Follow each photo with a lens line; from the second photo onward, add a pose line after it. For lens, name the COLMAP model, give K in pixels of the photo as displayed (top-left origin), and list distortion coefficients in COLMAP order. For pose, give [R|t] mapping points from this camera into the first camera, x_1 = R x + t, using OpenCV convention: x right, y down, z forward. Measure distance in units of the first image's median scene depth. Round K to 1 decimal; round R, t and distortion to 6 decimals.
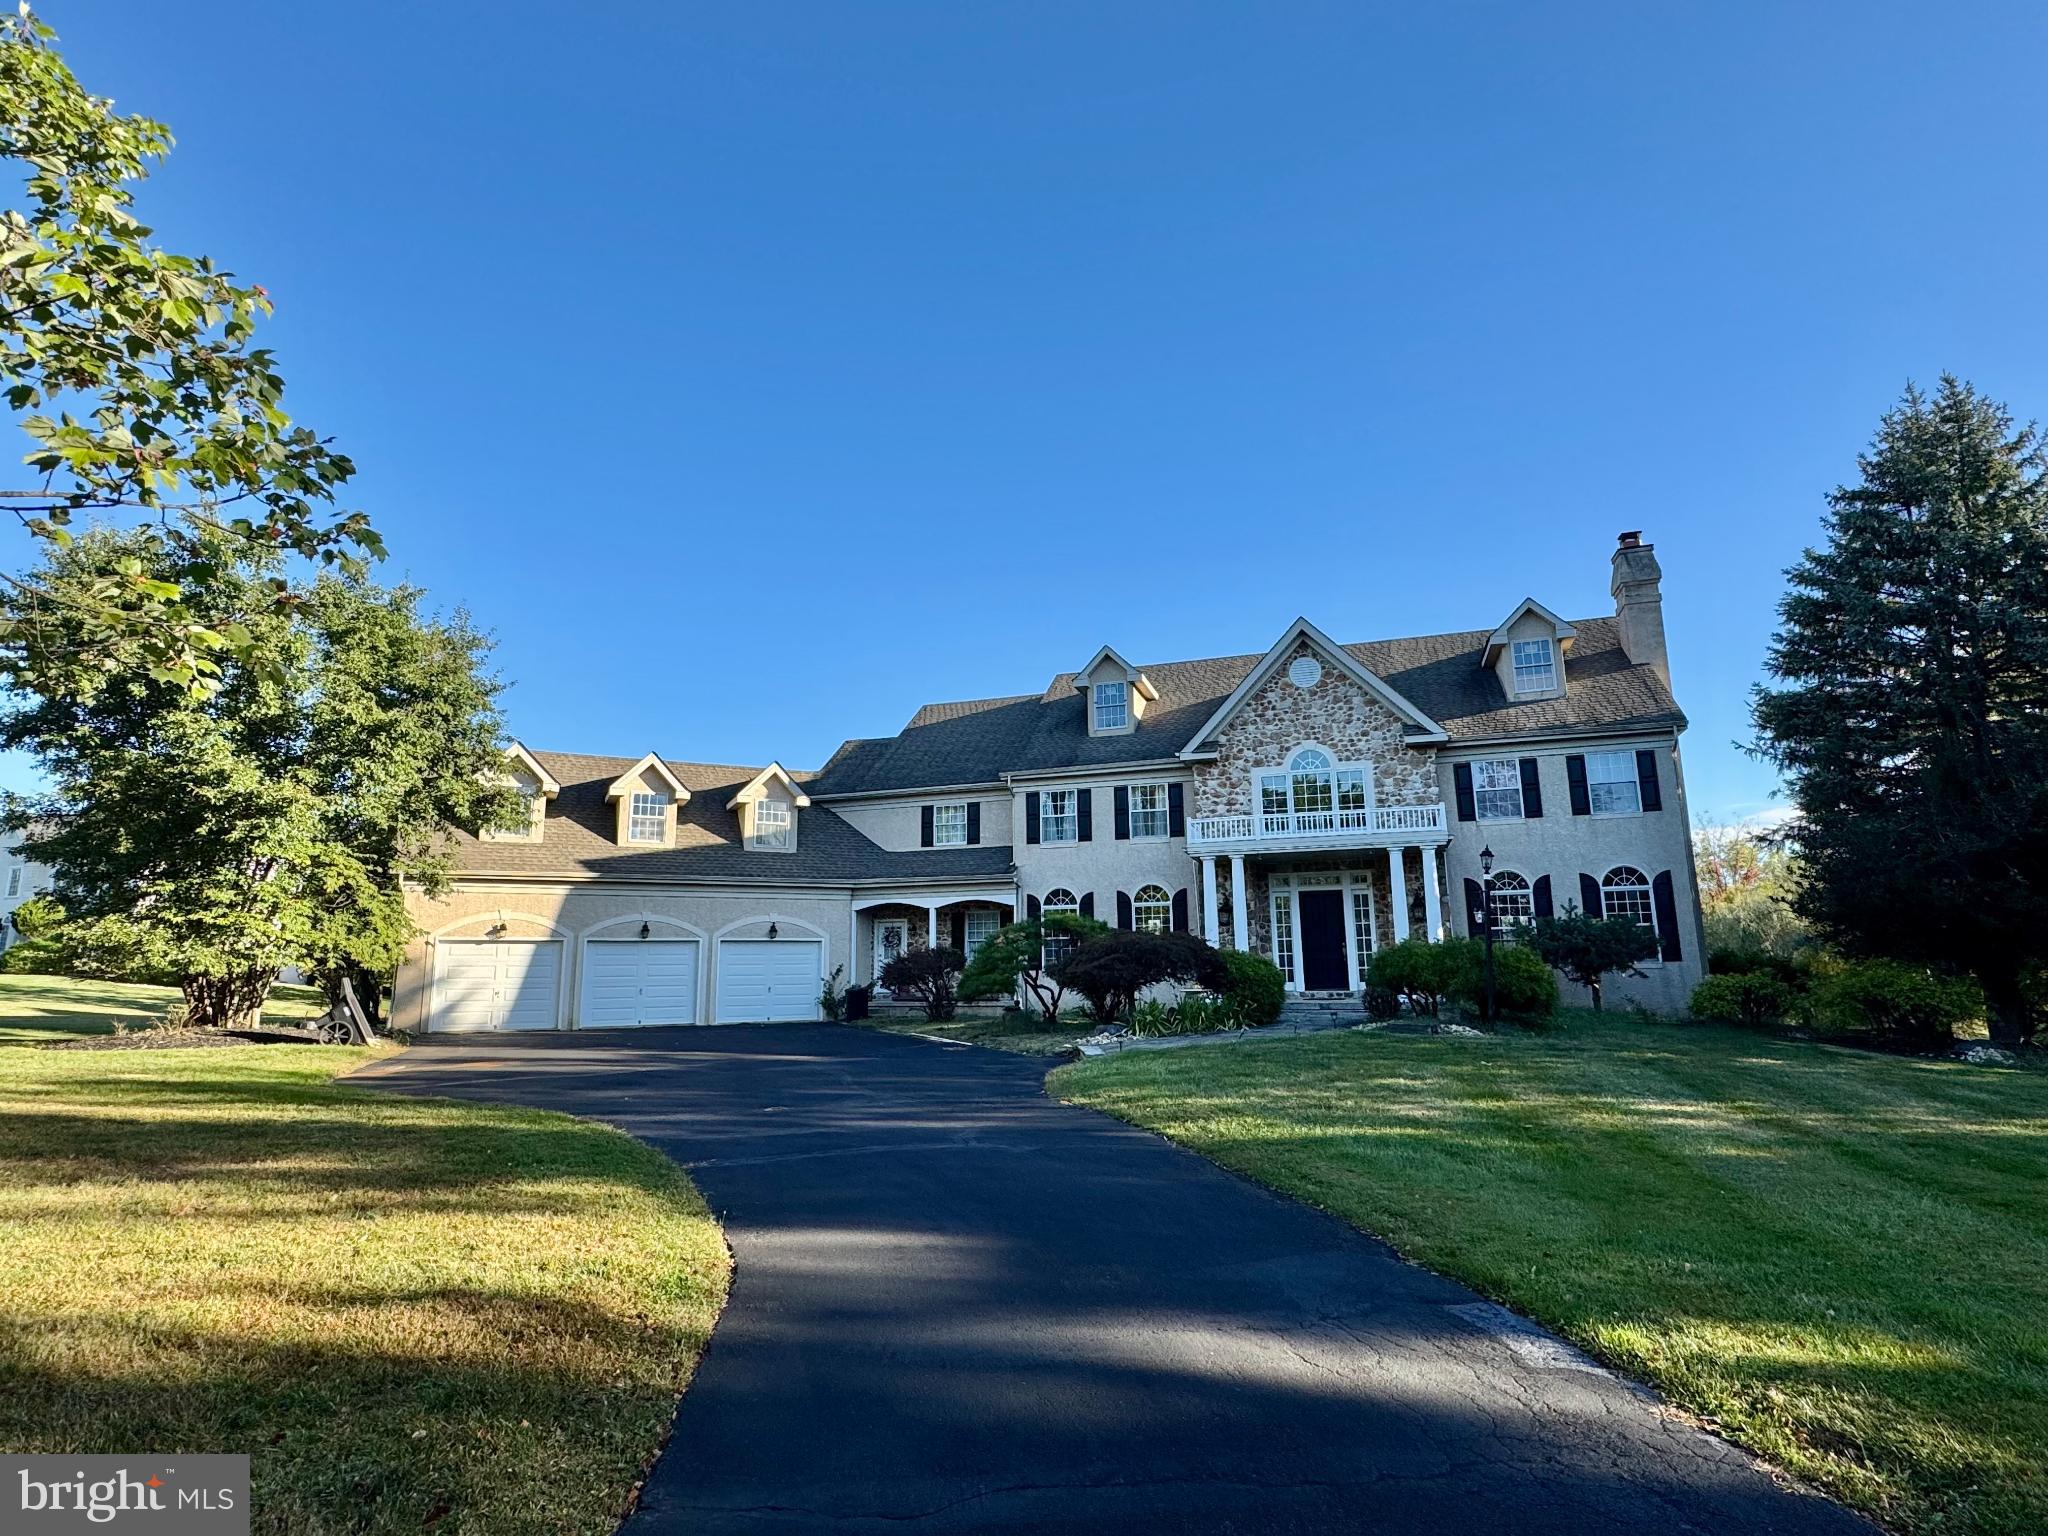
lens RADIAL K [[1051.9, 0, 1024.0], [0, 1051.9, 768.0], [0, 0, 1]] dist [-0.001493, 0.000556]
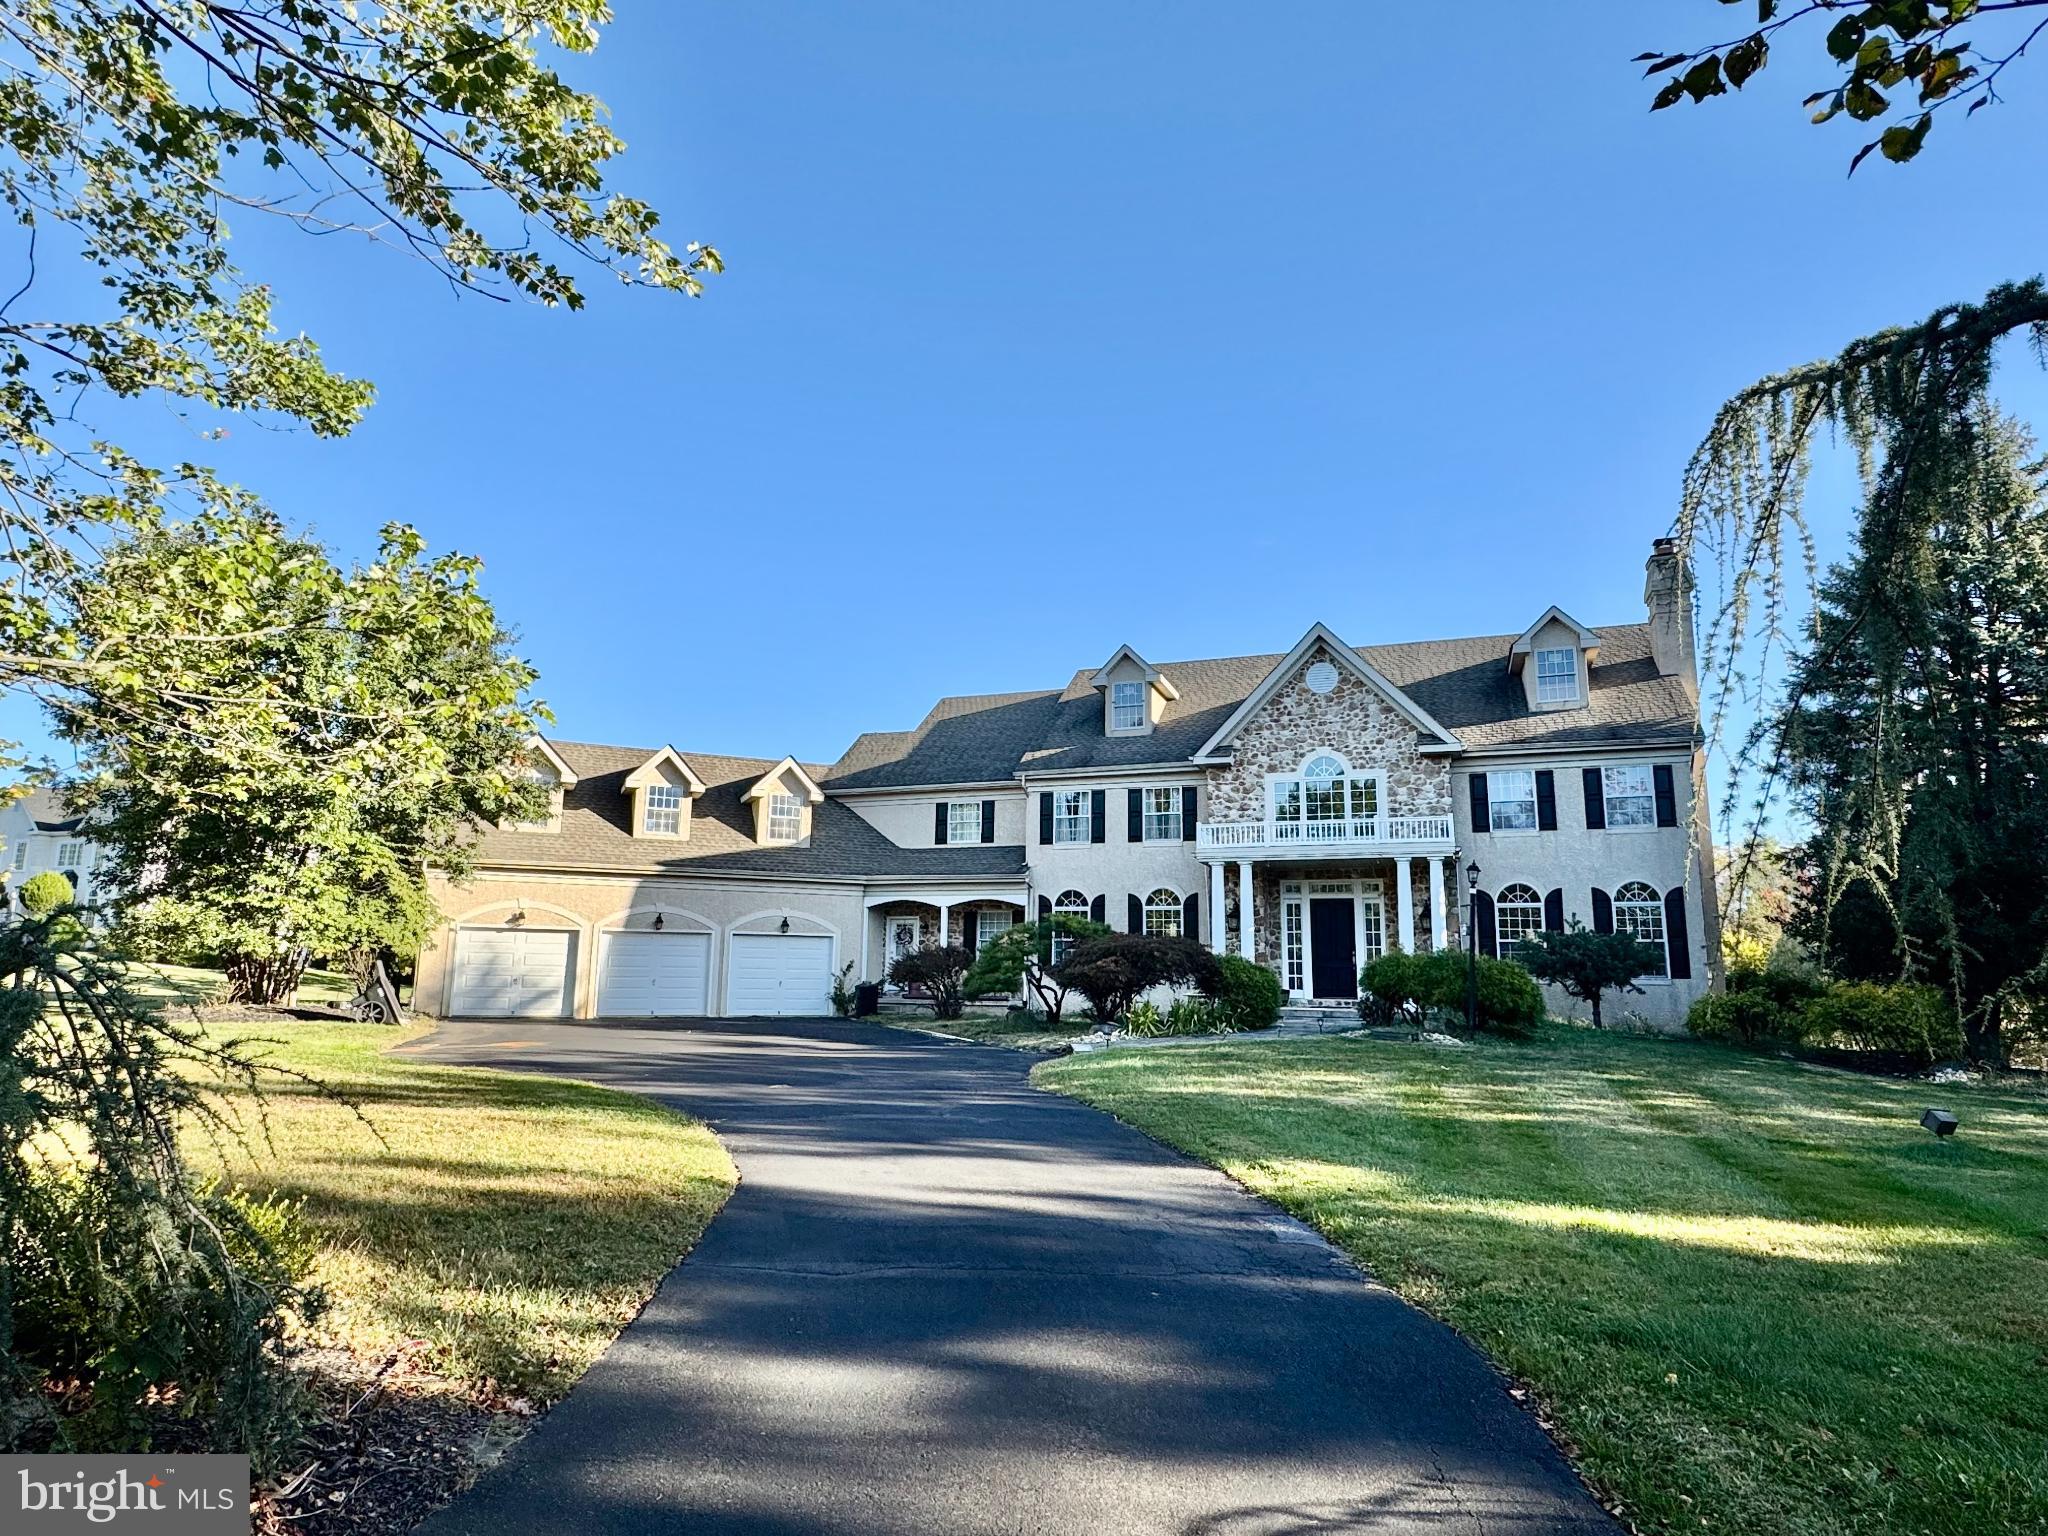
lens RADIAL K [[1150.9, 0, 1024.0], [0, 1150.9, 768.0], [0, 0, 1]] dist [-0.000041, -0.000950]
pose [[0.999200, 0.019645, -0.034821, 0.027305], [-0.019142, 0.999708, 0.014715, -0.017383], [0.035100, -0.014037, 0.999285, -0.096173]]
